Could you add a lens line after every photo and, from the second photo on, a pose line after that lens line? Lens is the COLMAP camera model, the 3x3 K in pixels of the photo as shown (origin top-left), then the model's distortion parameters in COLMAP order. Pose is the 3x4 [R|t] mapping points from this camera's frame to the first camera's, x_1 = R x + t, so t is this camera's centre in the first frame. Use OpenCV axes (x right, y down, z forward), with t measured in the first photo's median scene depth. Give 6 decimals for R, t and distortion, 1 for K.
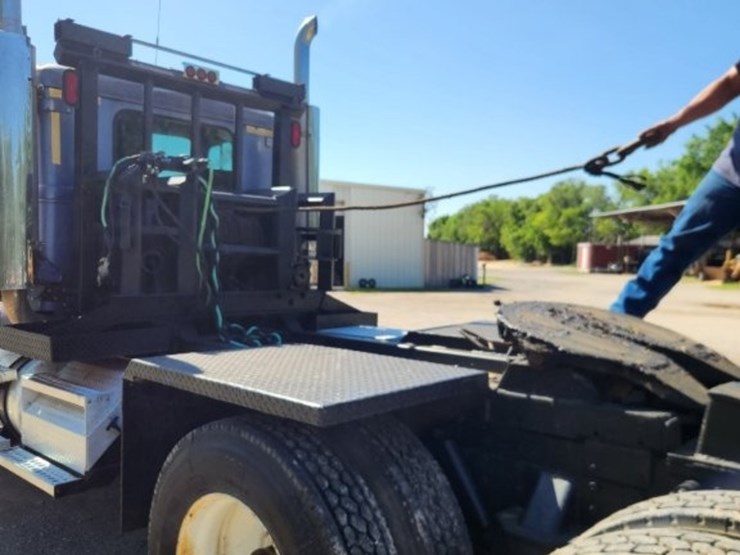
lens RADIAL K [[675.3, 0, 370.0], [0, 675.3, 277.5], [0, 0, 1]] dist [0.072346, -0.096100]
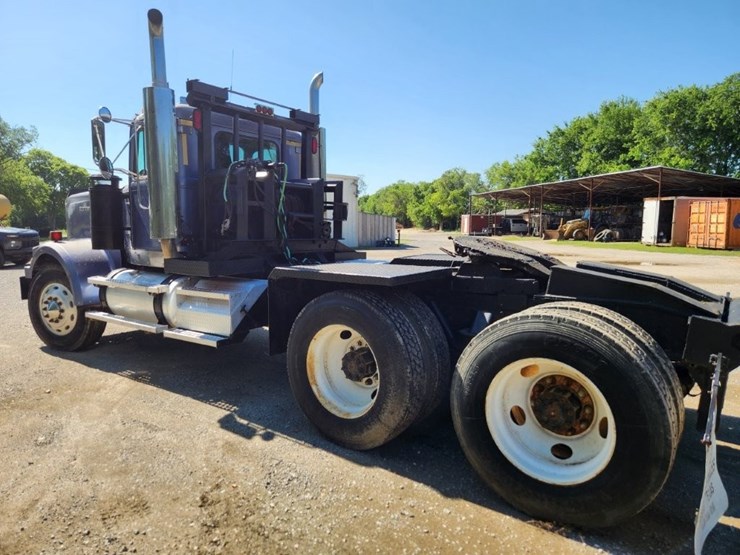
lens RADIAL K [[507.1, 0, 372.0], [0, 507.1, 273.3], [0, 0, 1]] dist [0.079822, -0.066399]
pose [[0.991491, -0.027372, 0.127261, -0.129090], [0.019746, 0.997954, 0.060804, 0.025856], [-0.128665, -0.057774, 0.990004, -0.253236]]
